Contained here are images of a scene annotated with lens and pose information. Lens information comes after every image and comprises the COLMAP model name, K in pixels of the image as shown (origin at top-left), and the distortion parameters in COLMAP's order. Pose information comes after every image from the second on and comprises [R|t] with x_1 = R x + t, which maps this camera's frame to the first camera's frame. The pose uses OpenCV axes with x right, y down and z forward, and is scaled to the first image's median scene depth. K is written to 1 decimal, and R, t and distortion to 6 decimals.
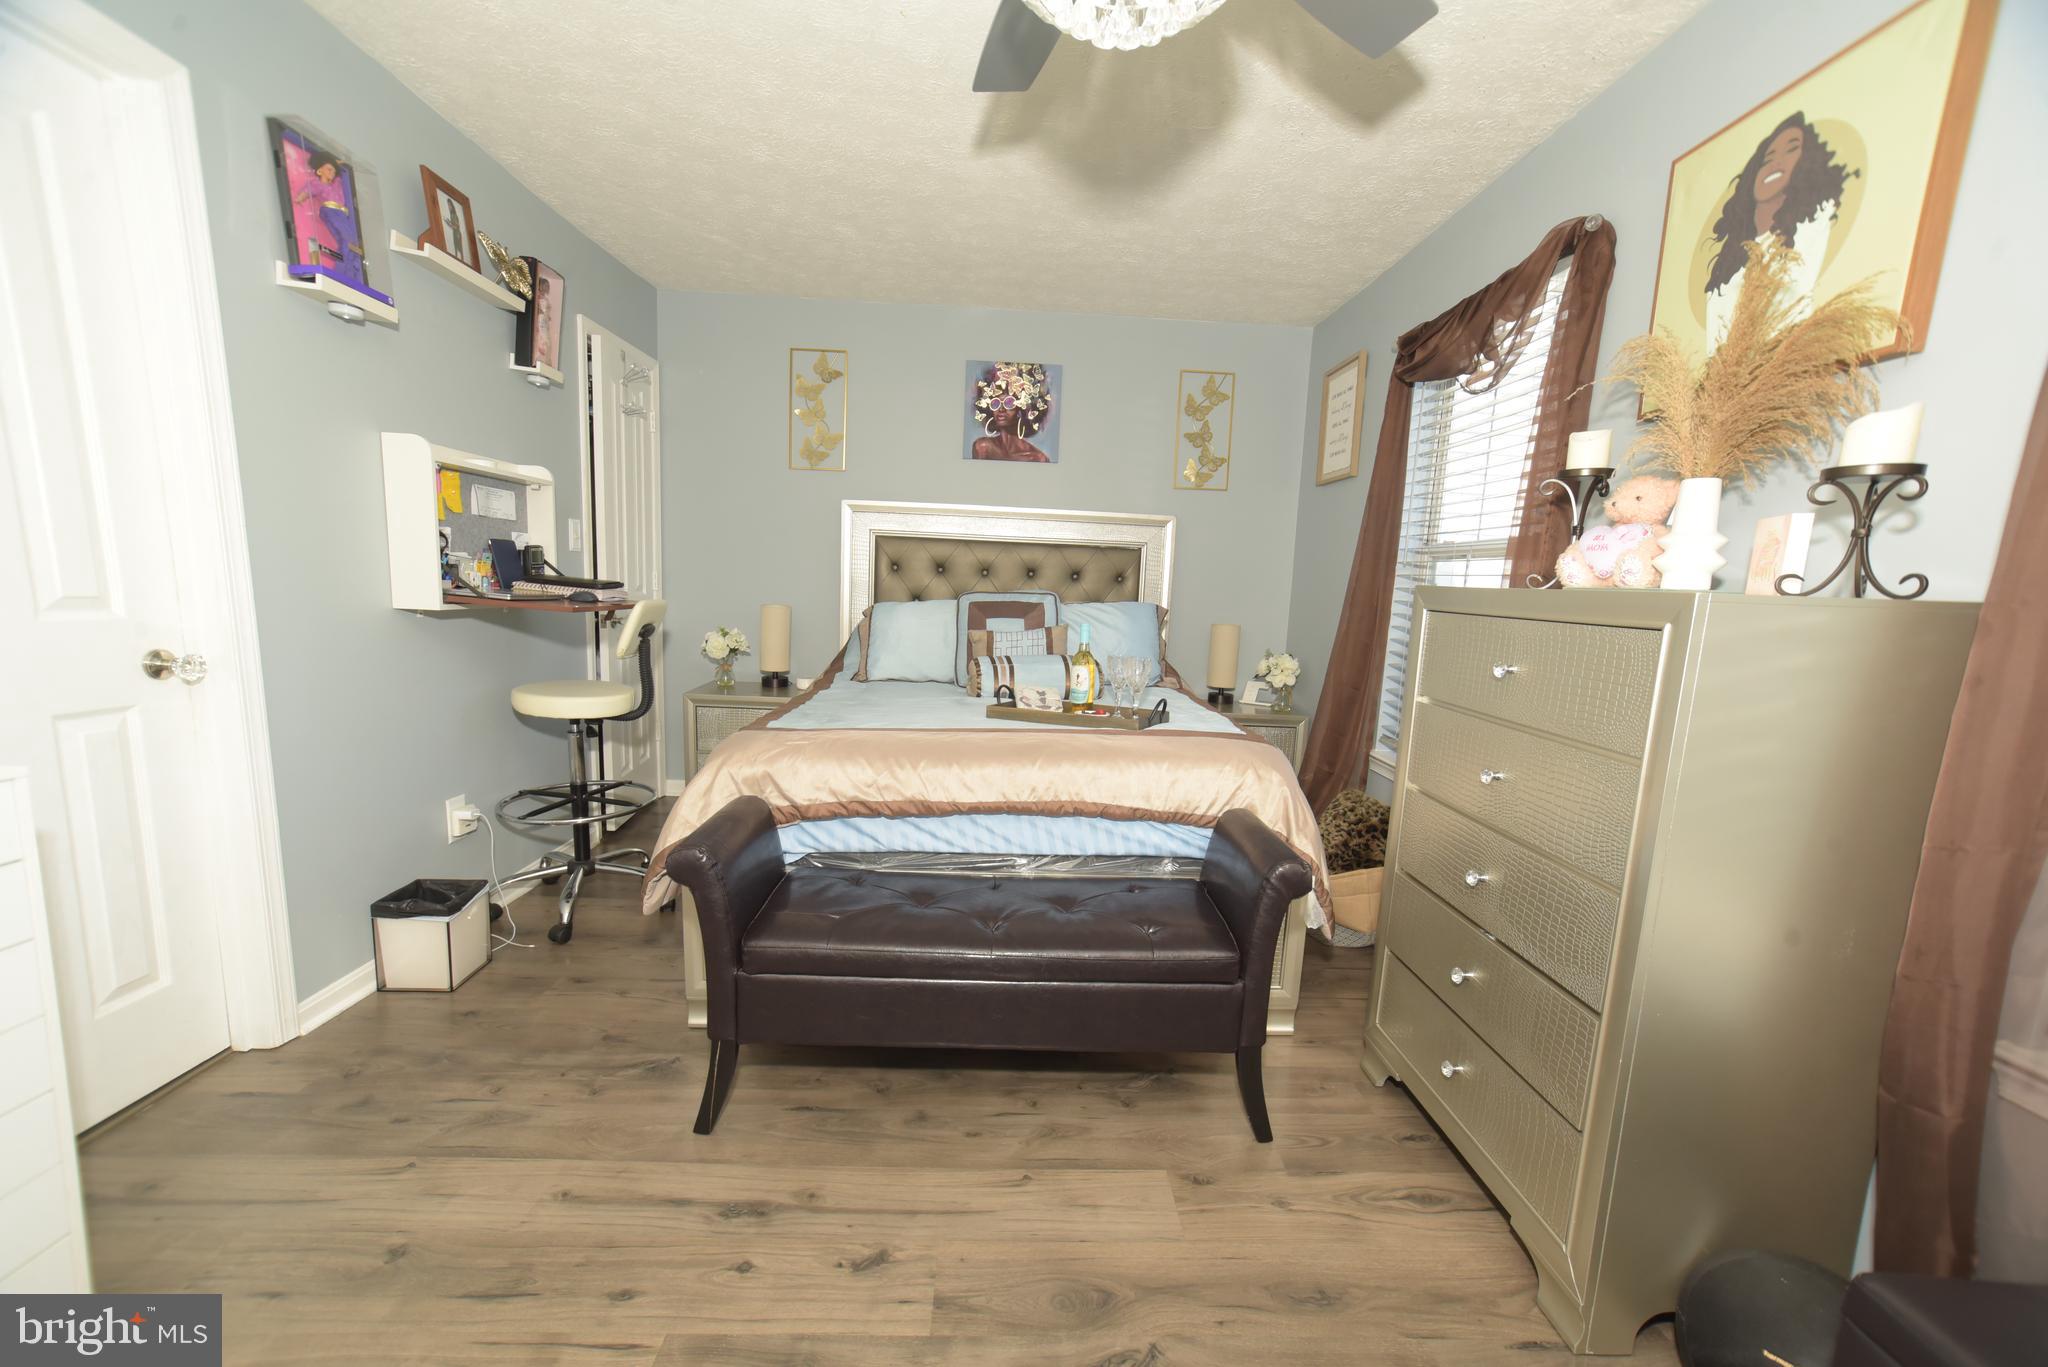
lens RADIAL K [[824.6, 0, 1027.4], [0, 824.6, 712.1], [0, 0, 1]] dist [-0.044085, 0.023558]
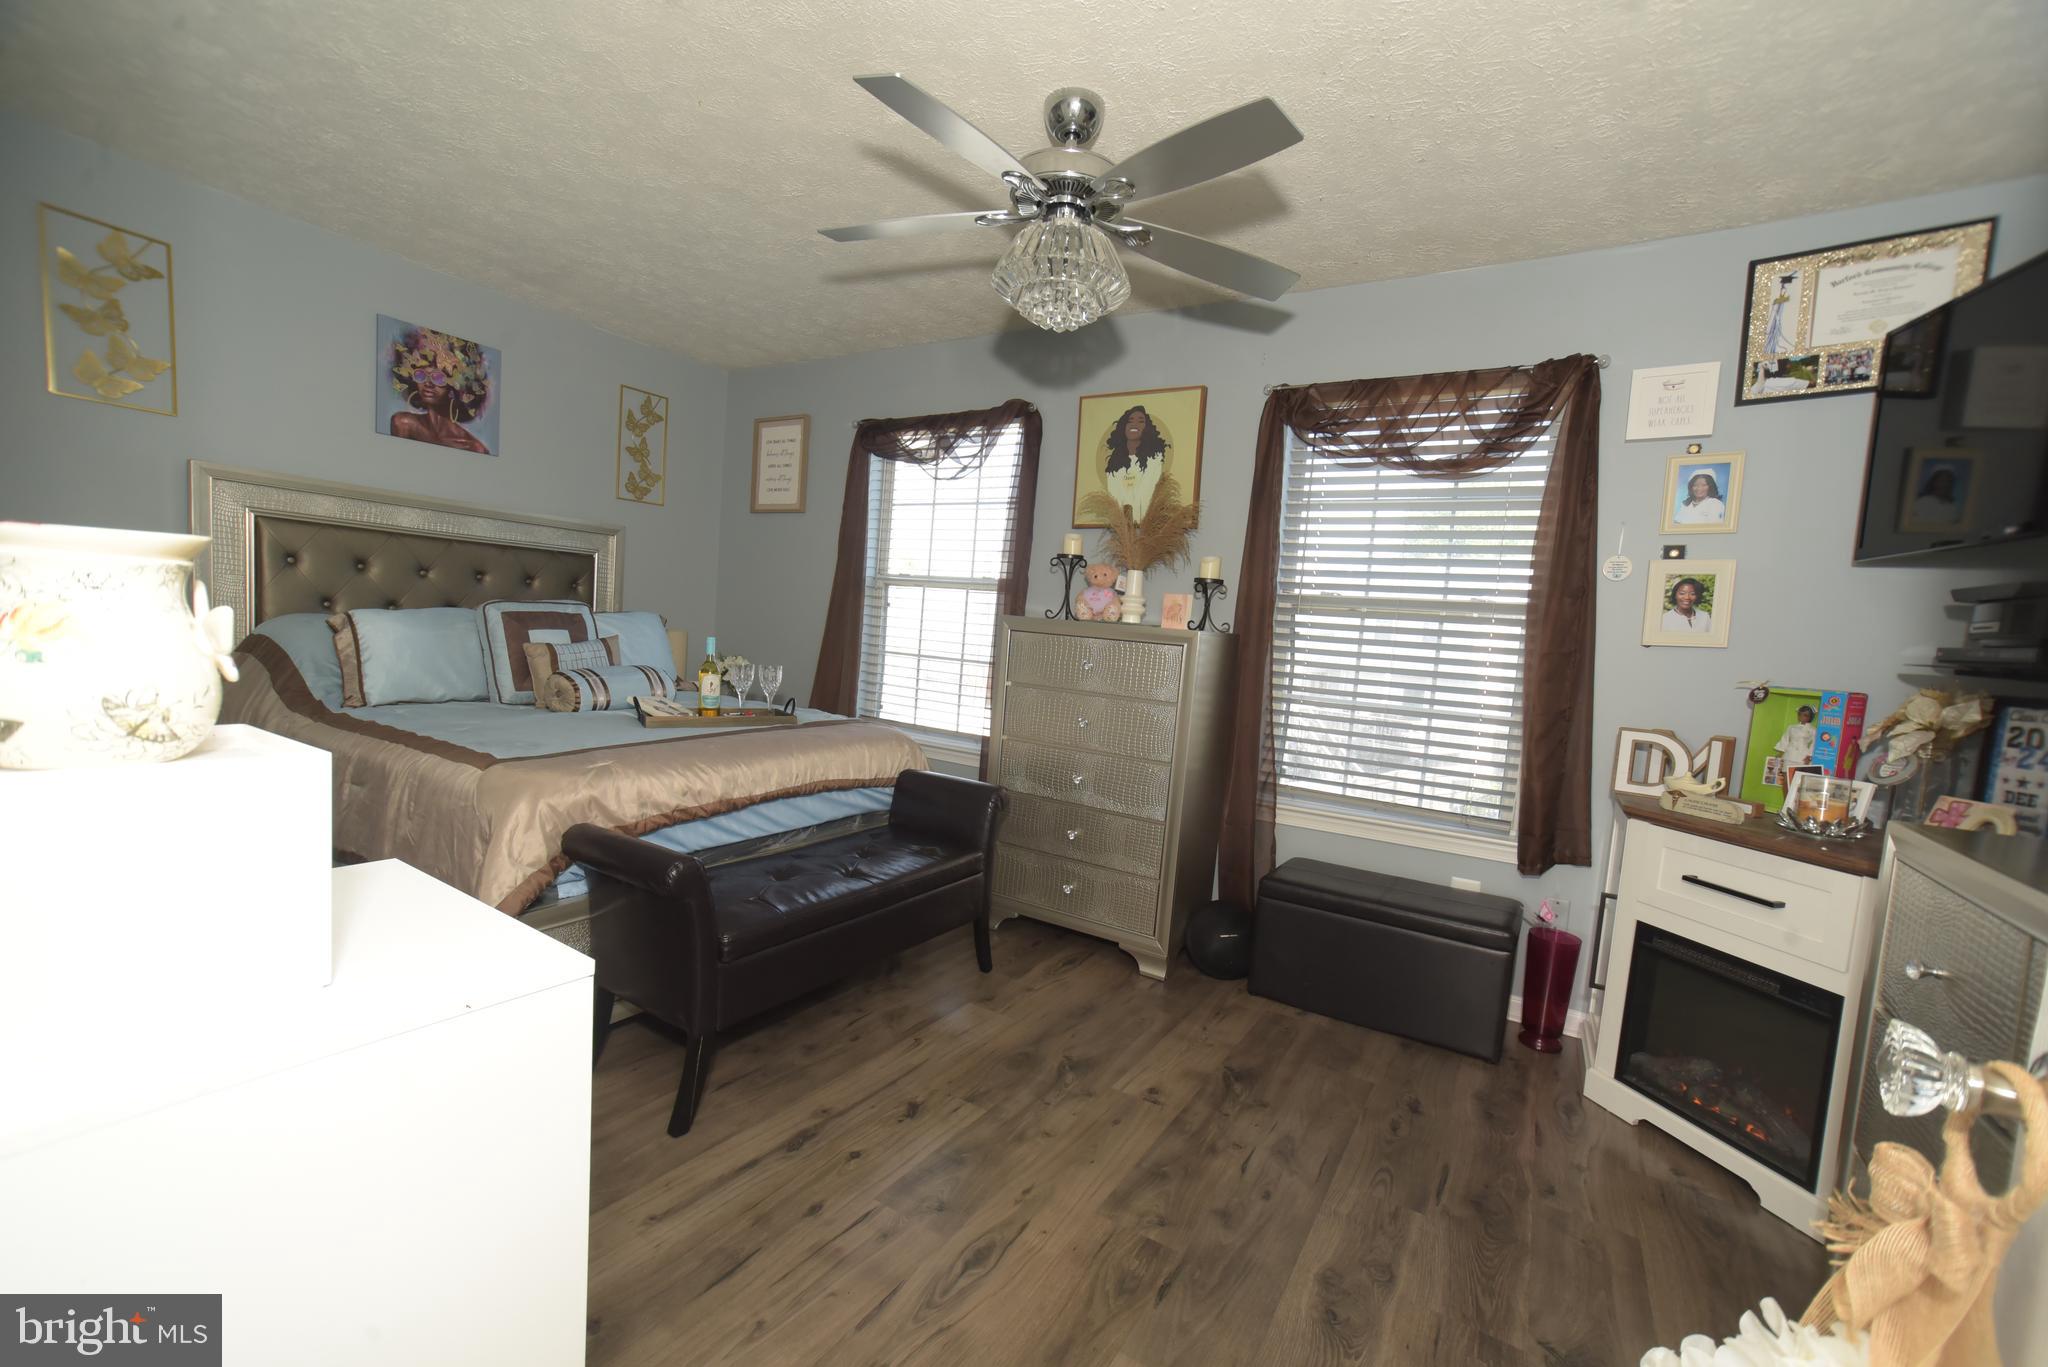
lens RADIAL K [[883.3, 0, 1009.6], [0, 883.3, 703.2], [0, 0, 1]] dist [-0.044036, 0.030934]
pose [[0.560645, -0.074561, 0.824693, -0.879768], [0.080147, 0.996148, 0.035577, -0.035261], [-0.824168, 0.046150, 0.564461, -0.006858]]
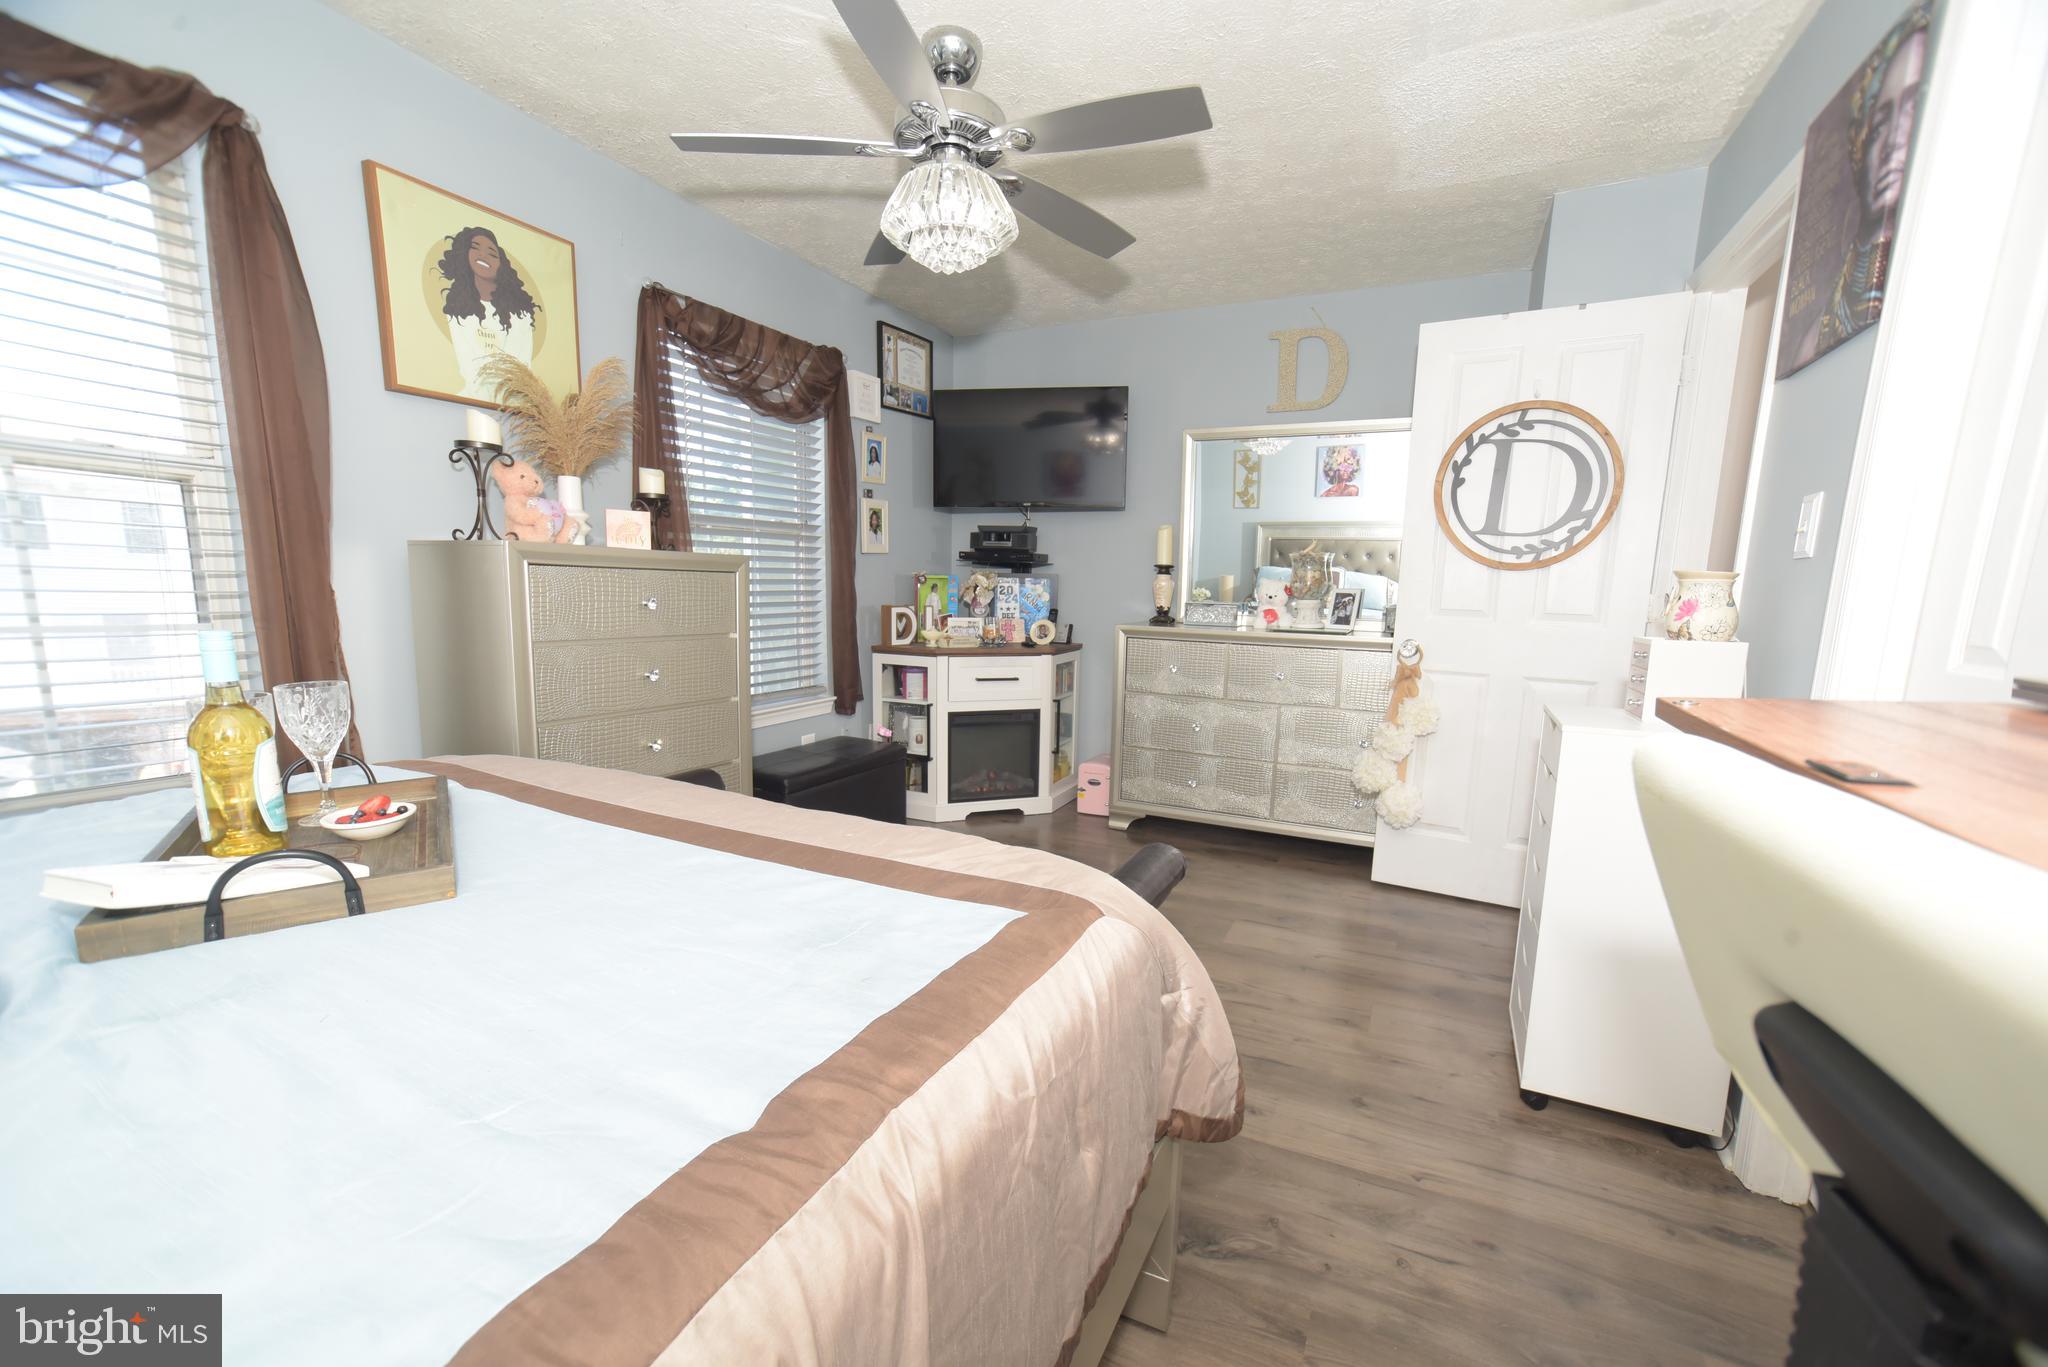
lens RADIAL K [[846.4, 0, 1046.8], [0, 846.4, 700.9], [0, 0, 1]] dist [-0.042162, 0.035866]
pose [[-0.902916, -0.128328, 0.410212, -0.536211], [-0.000498, 0.954701, 0.297565, -0.248910], [-0.429816, 0.268472, -0.862079, 1.492075]]
